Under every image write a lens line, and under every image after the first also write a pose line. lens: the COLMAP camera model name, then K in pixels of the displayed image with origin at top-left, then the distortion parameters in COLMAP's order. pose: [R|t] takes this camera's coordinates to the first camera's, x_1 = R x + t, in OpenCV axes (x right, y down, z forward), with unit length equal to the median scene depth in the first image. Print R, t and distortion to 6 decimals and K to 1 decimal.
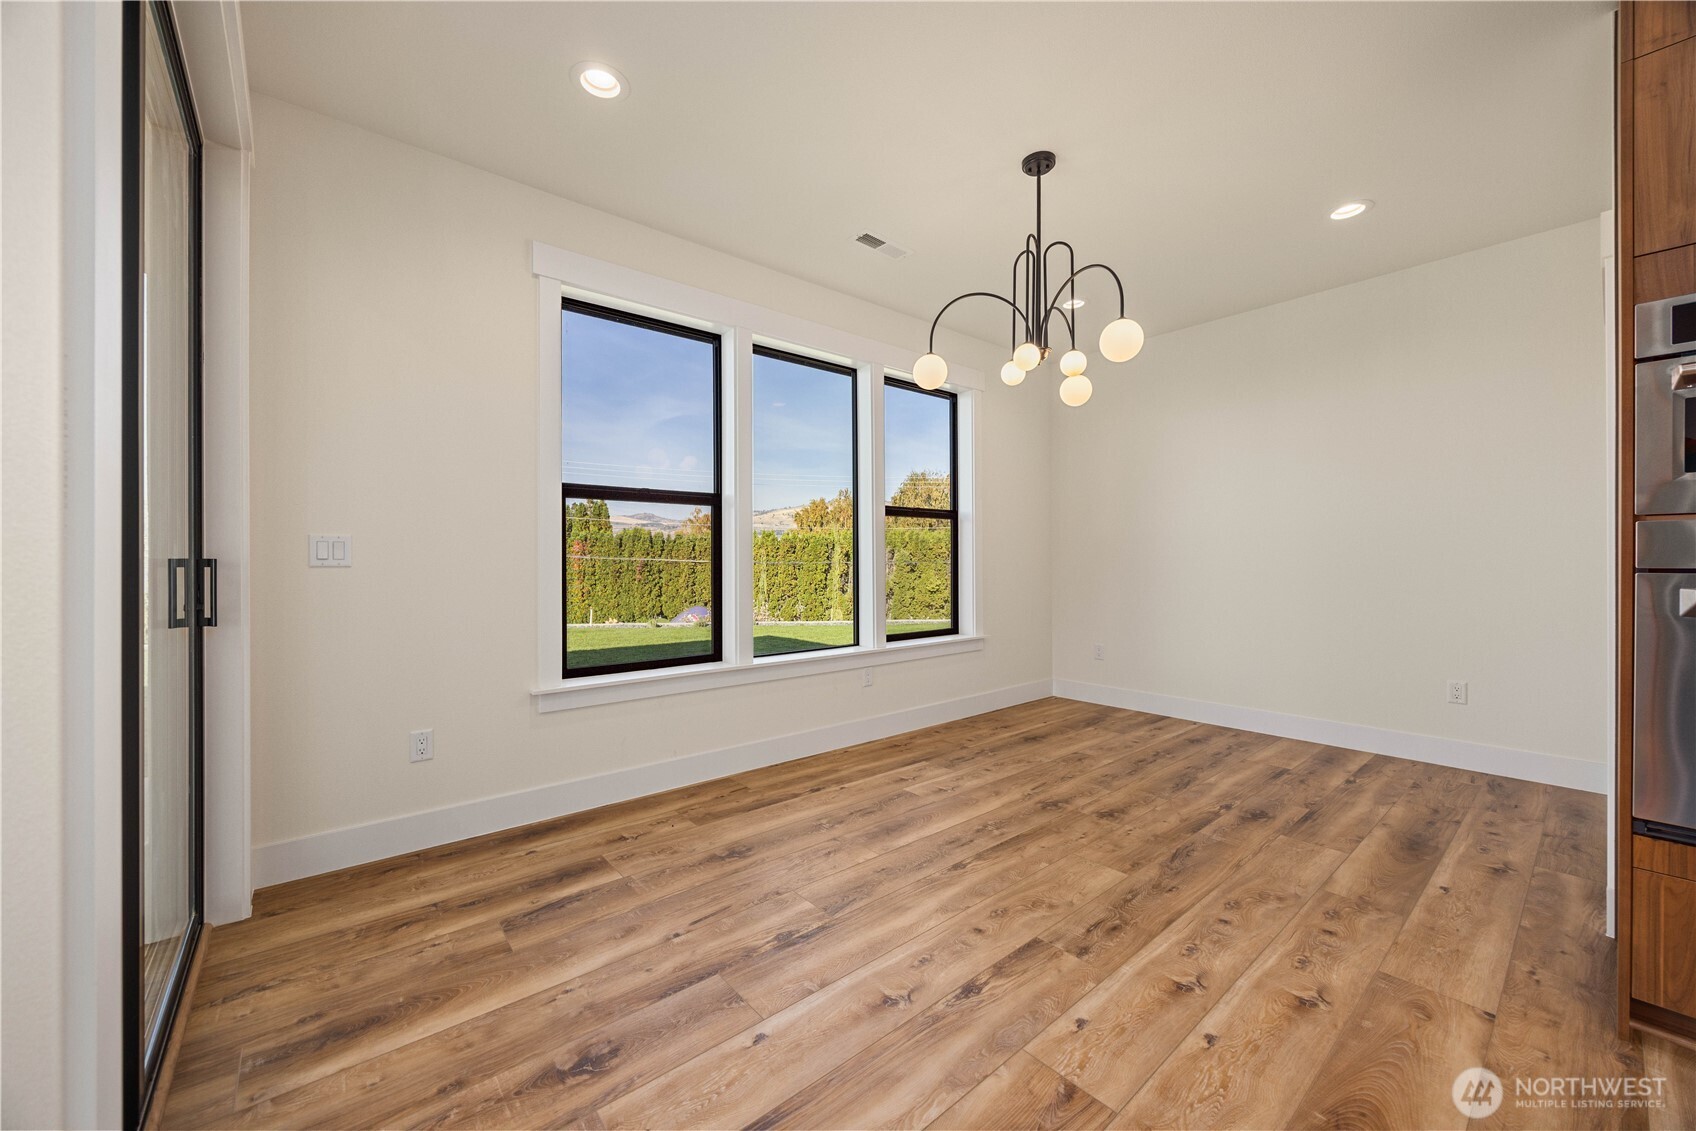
lens RADIAL K [[644.8, 0, 852.8], [0, 644.8, 563.7], [0, 0, 1]] dist [-0.003875, -0.000234]
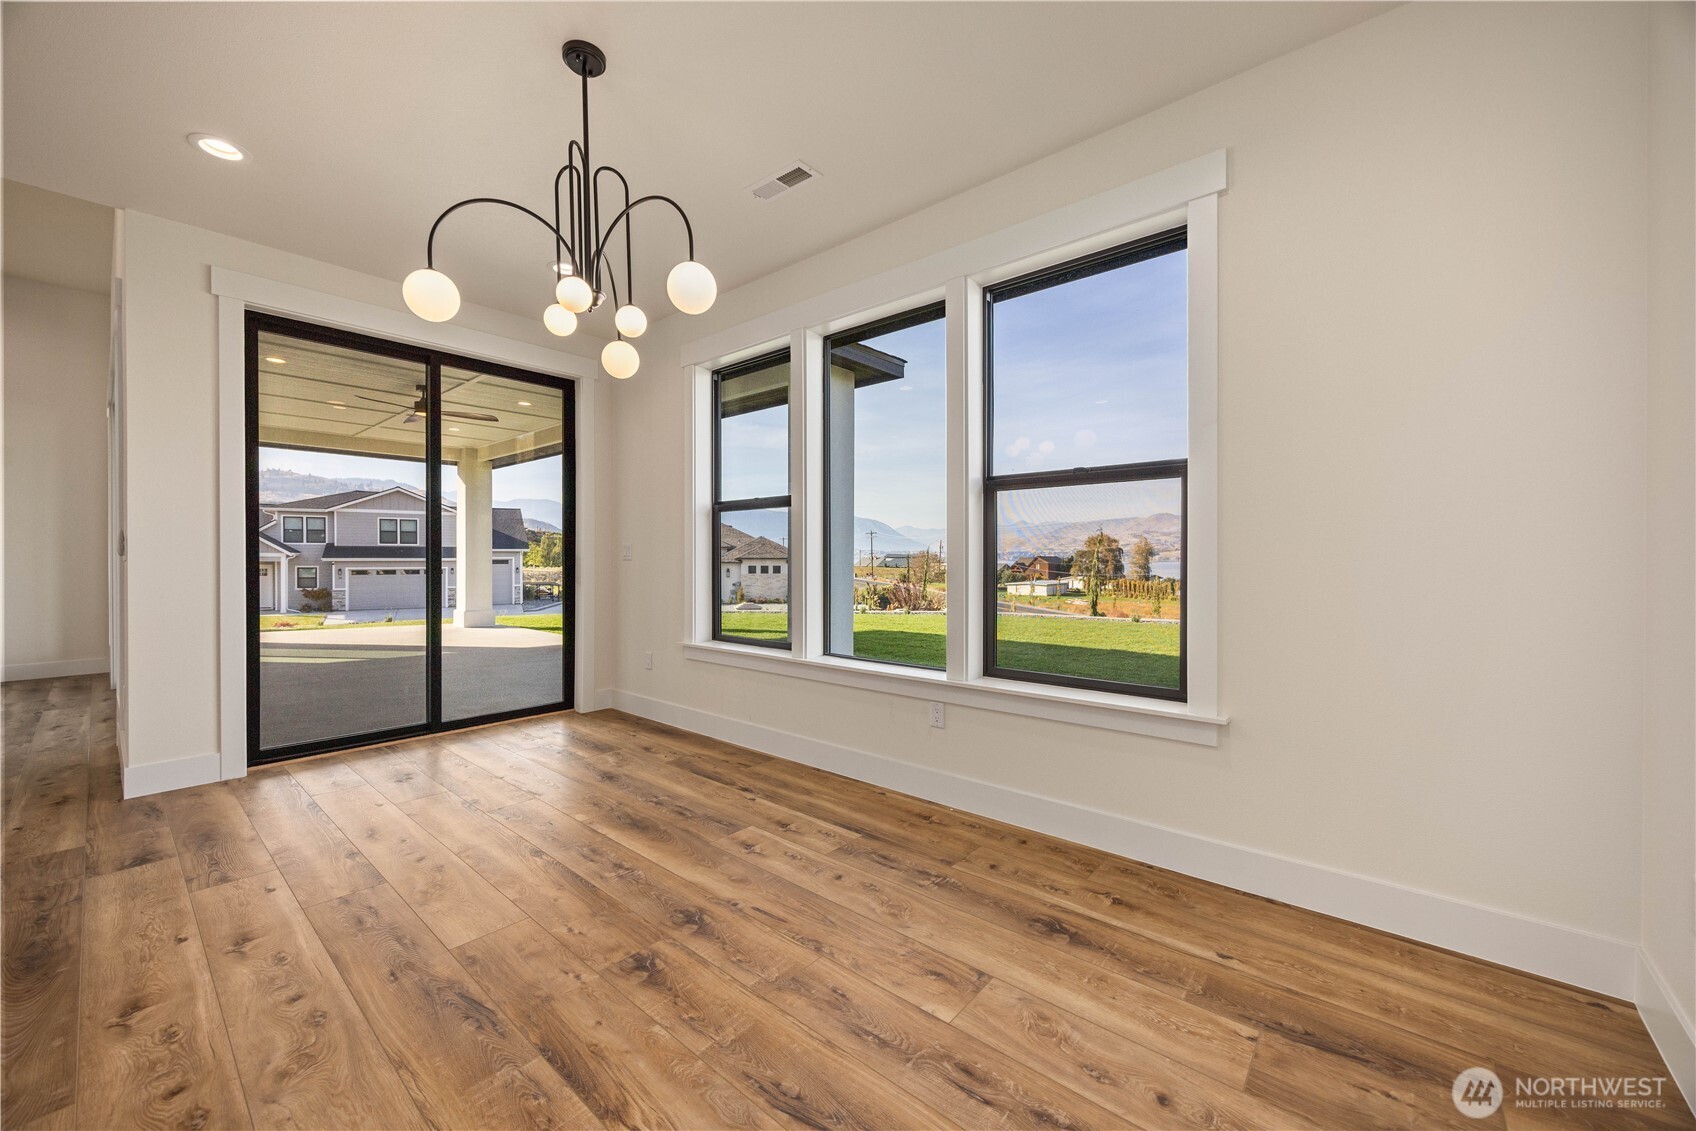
lens RADIAL K [[644.8, 0, 846.5], [0, 644.8, 559.1], [0, 0, 1]] dist [-0.003875, -0.000234]
pose [[0.154842, 0.003838, -0.987932, 1.014234], [-0.005191, 0.999982, 0.003071, -0.011738], [0.987926, 0.004653, 0.154859, 1.060008]]
